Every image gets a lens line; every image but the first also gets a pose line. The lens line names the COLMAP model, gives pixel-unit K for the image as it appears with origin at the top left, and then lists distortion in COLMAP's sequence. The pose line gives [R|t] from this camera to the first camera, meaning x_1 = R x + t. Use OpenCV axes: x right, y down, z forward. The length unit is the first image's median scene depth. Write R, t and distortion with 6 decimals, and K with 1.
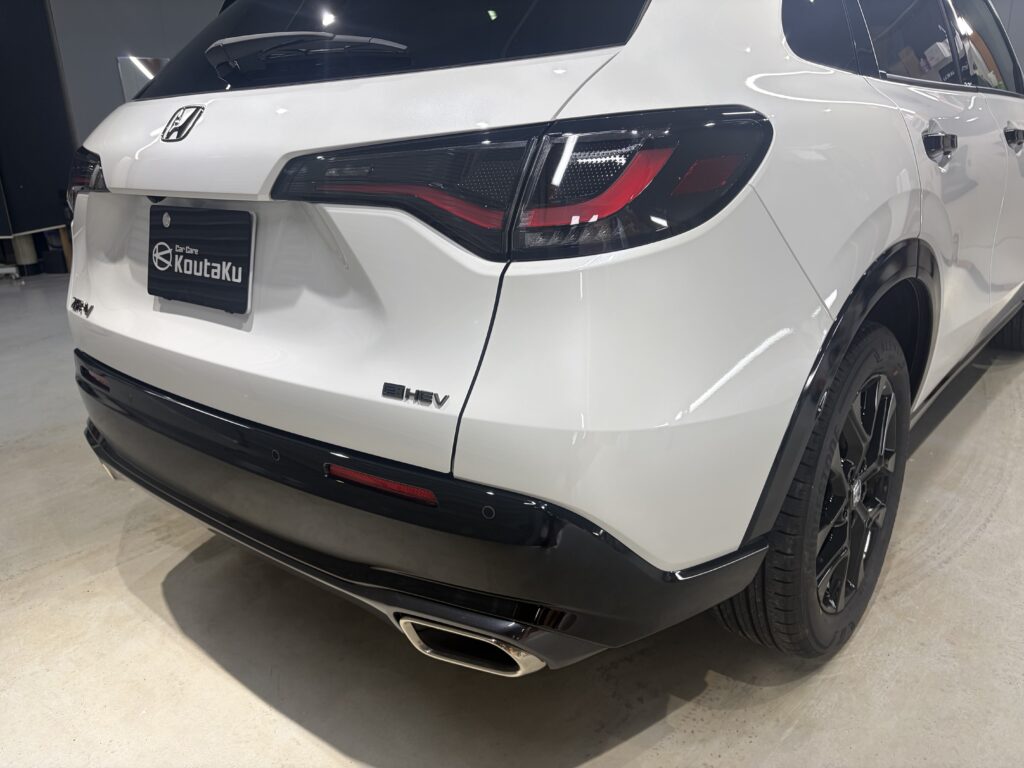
lens RADIAL K [[777.7, 0, 503.9], [0, 777.7, 386.2], [0, 0, 1]] dist [0.021631, -0.042113]
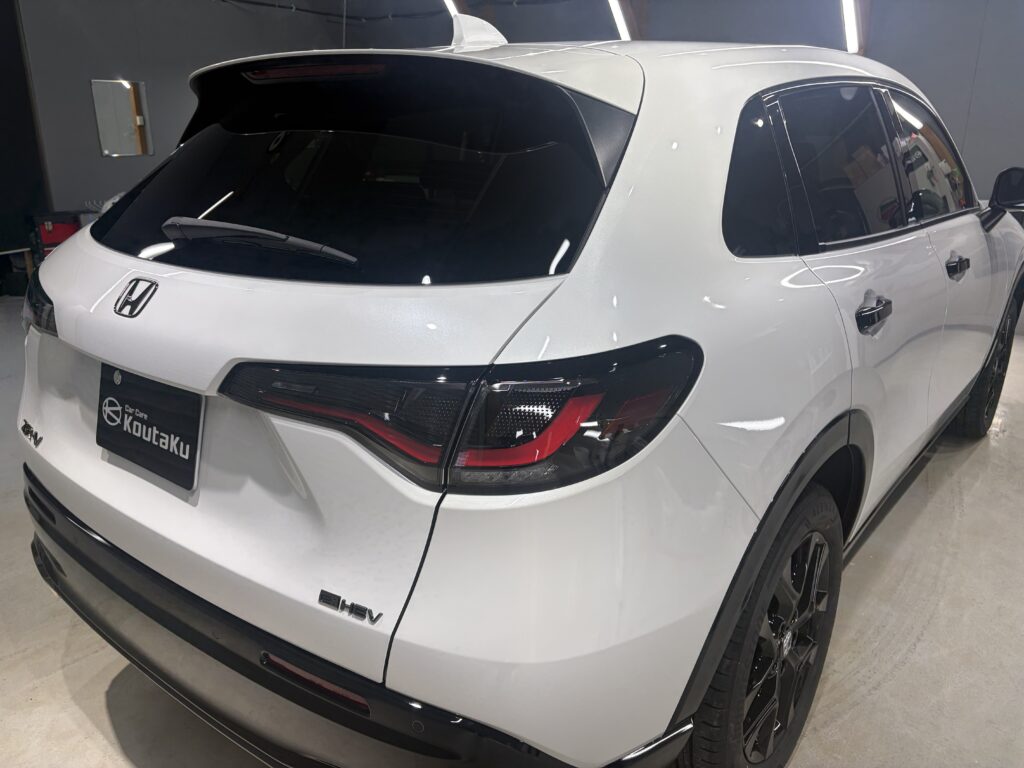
lens RADIAL K [[769.0, 0, 512.0], [0, 769.0, 384.0], [0, 0, 1]] dist [0.066616, -0.100628]
pose [[0.998452, 0.034988, 0.043244, 0.032278], [-0.034657, 0.999364, -0.008389, -0.209098], [-0.043510, 0.006877, 0.999029, -0.024639]]
